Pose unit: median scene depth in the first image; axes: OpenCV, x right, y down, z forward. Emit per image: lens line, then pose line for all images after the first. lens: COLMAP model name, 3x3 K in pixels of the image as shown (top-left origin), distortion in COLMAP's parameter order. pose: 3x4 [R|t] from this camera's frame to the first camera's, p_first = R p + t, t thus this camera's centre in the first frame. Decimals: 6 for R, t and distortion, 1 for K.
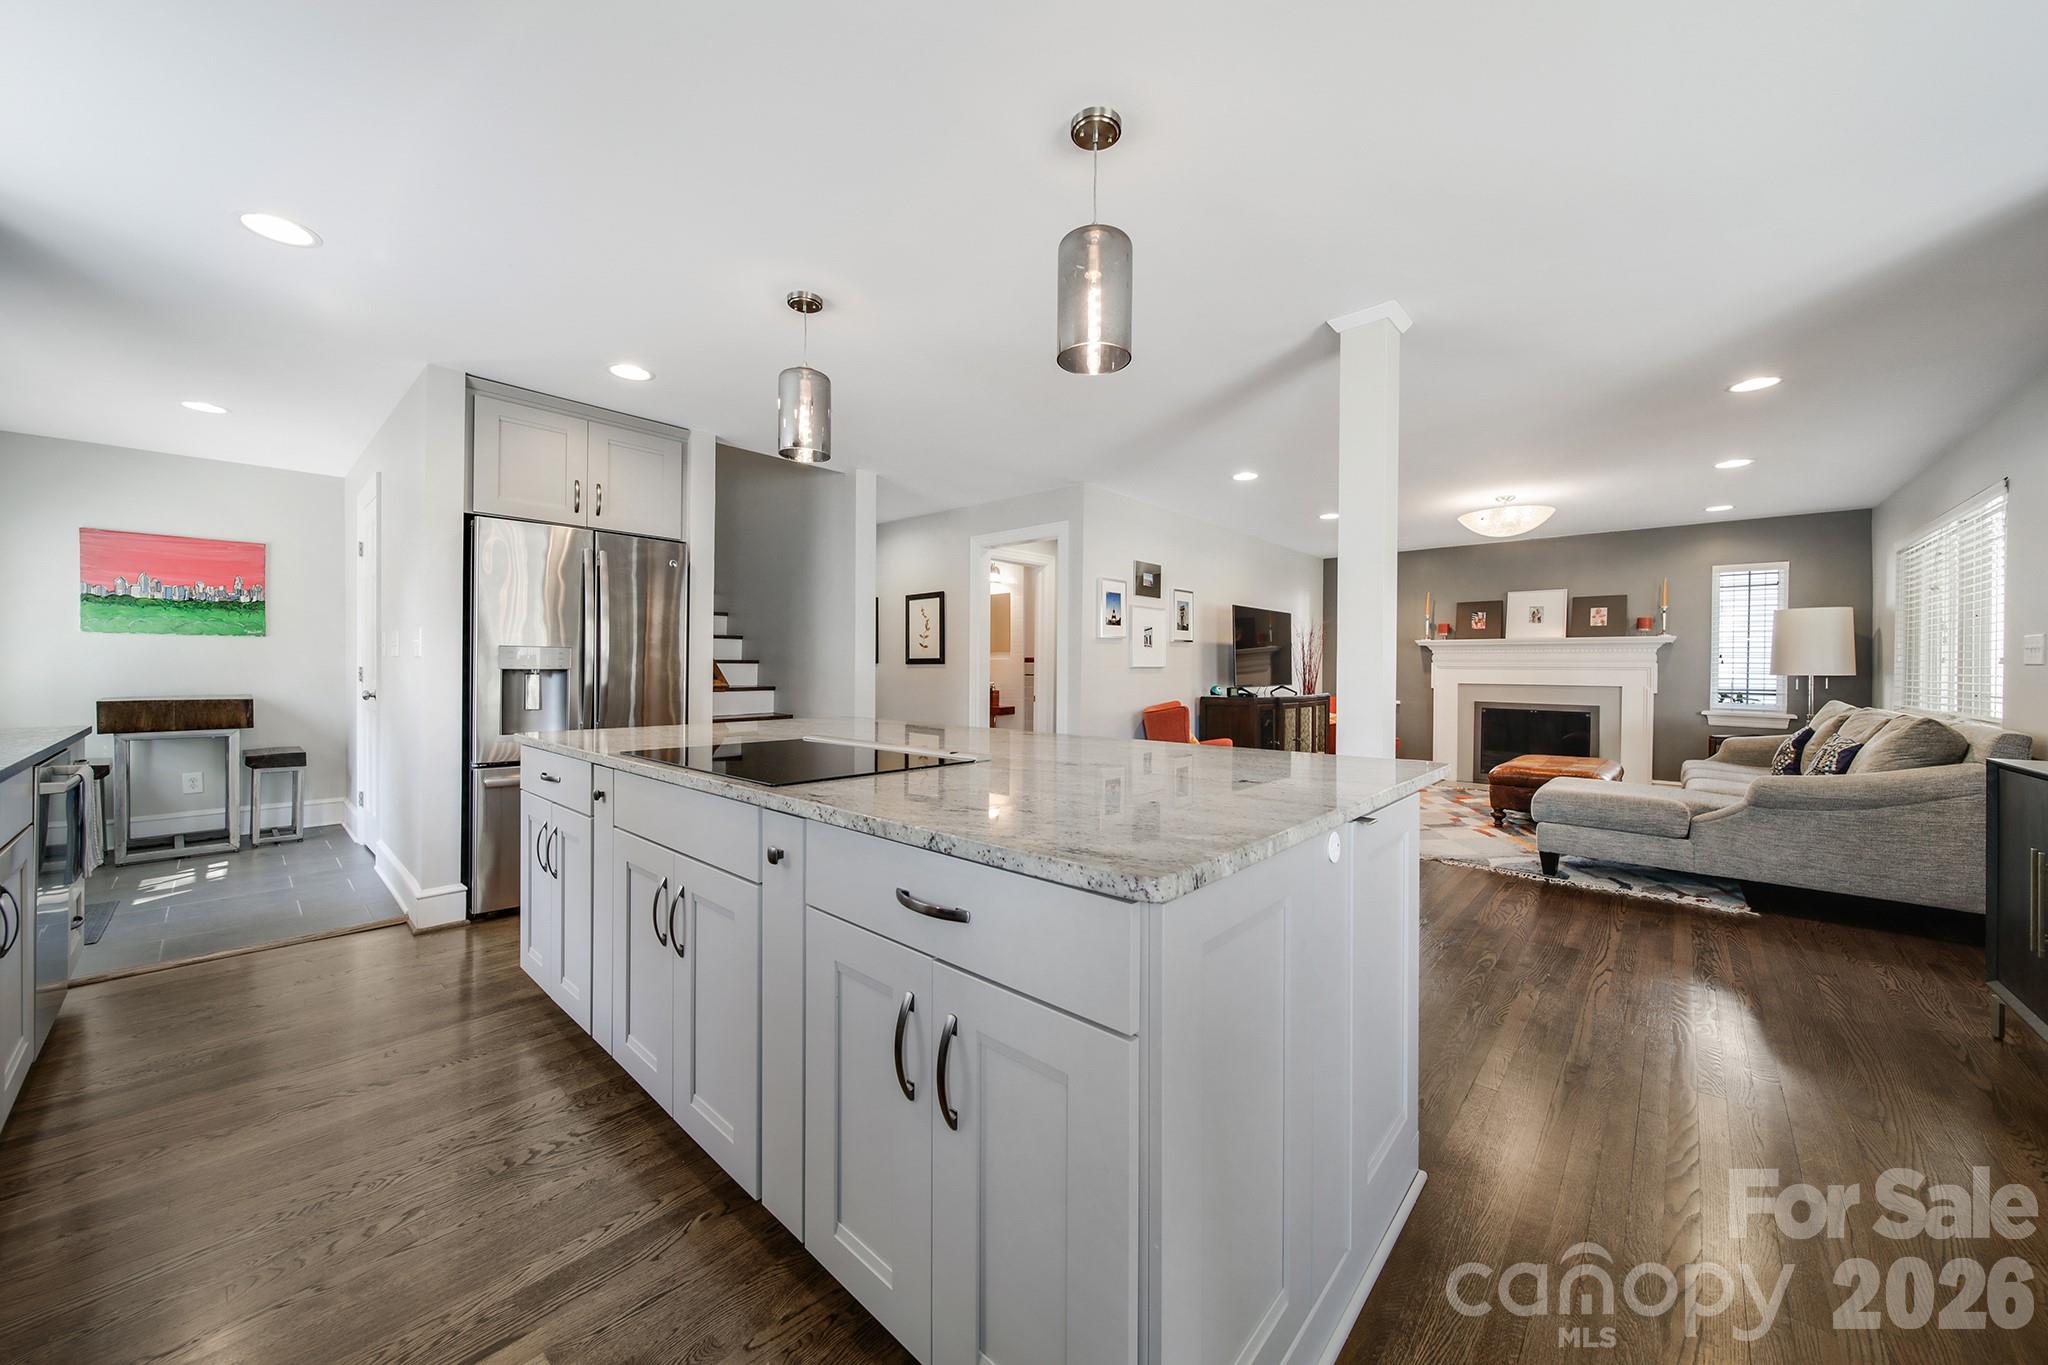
lens RADIAL K [[730.2, 0, 1019.6], [0, 730.2, 677.0], [0, 0, 1]] dist [-0.003021, -0.000860]
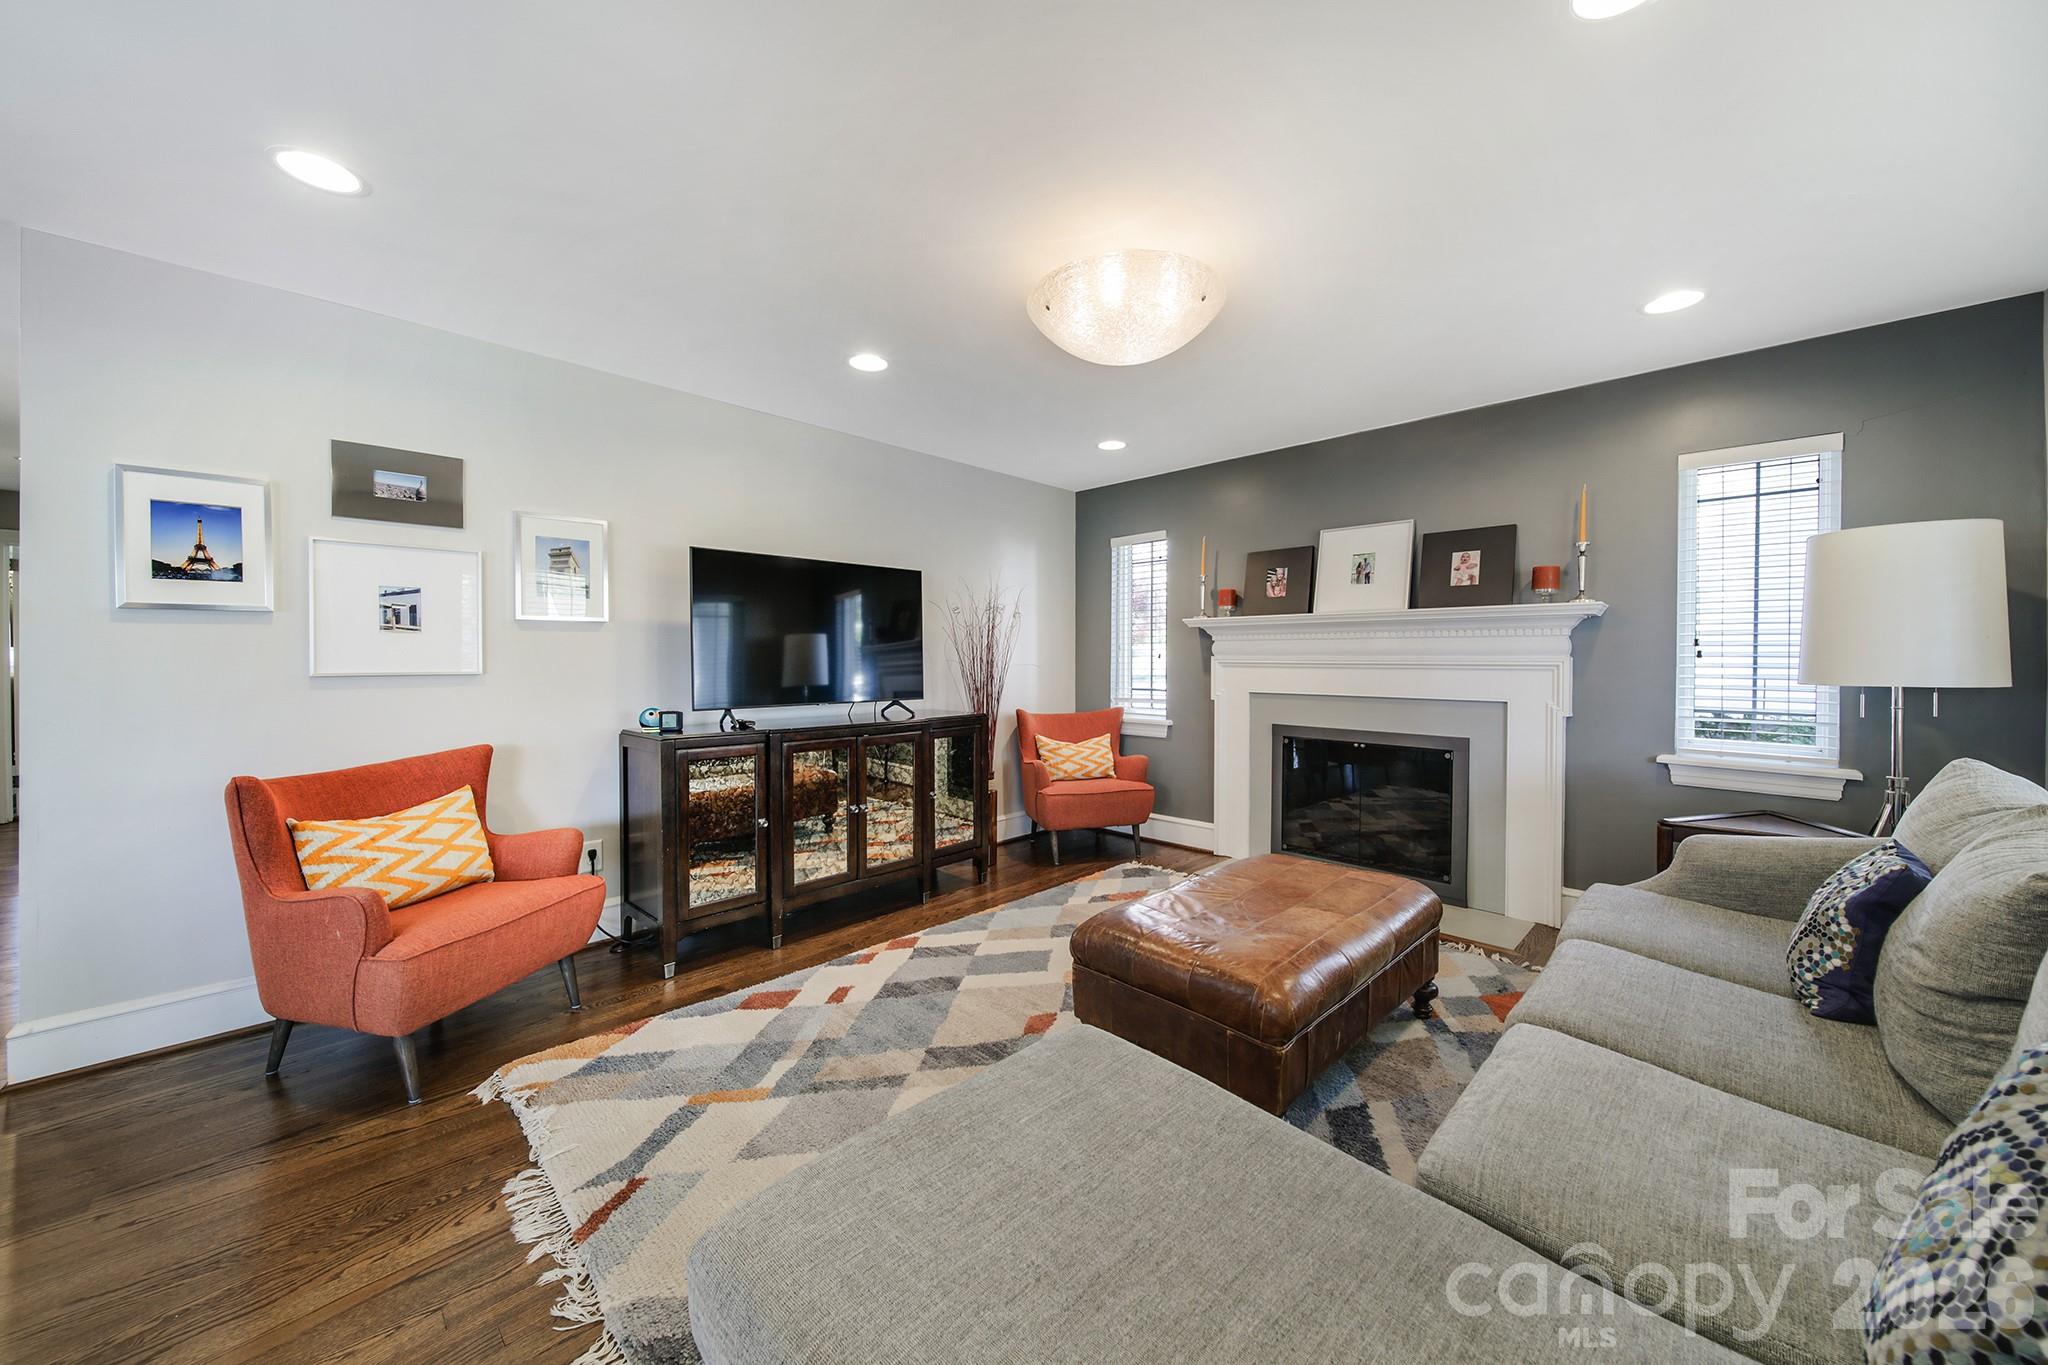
lens RADIAL K [[730.2, 0, 1024.1], [0, 730.2, 667.5], [0, 0, 1]] dist [-0.003021, -0.000860]
pose [[0.999237, -0.004609, -0.038784, 0.524897], [0.004619, 0.999989, 0.000178, -0.014024], [0.038783, -0.000357, 0.999248, 0.490026]]
